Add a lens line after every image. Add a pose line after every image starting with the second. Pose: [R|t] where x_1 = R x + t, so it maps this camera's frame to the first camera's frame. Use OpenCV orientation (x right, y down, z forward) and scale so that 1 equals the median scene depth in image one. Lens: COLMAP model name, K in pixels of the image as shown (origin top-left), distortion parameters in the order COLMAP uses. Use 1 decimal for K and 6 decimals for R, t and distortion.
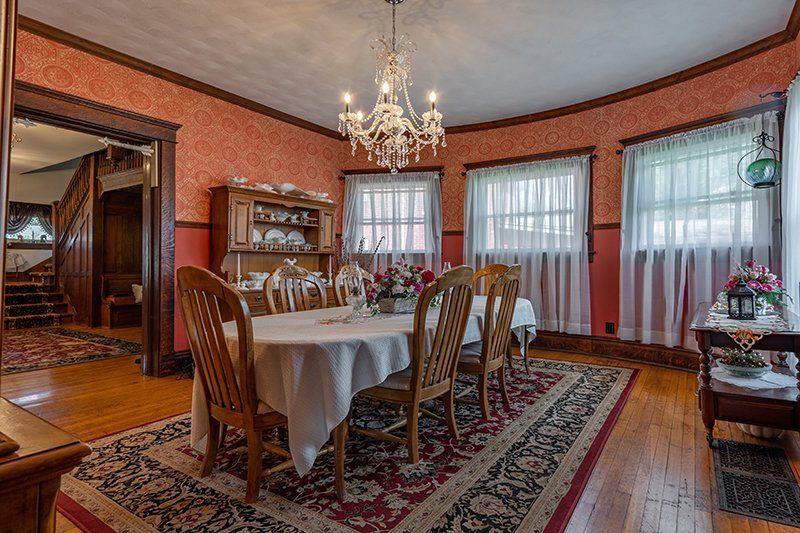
lens RADIAL K [[427.5, 0, 418.5], [0, 427.5, 258.4], [0, 0, 1]] dist [-0.000331, 0.000551]
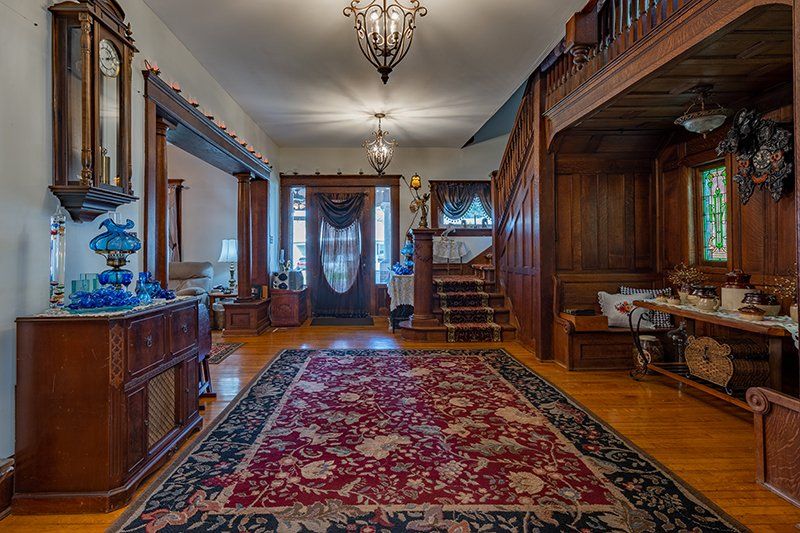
lens RADIAL K [[442.5, 0, 379.2], [0, 442.5, 245.8], [0, 0, 1]] dist [0.001727, -0.000692]
pose [[0.559692, -0.011816, -0.828616, -0.324927], [0.016596, 0.999858, -0.003048, -0.003801], [0.828535, -0.012046, 0.559808, 0.402732]]
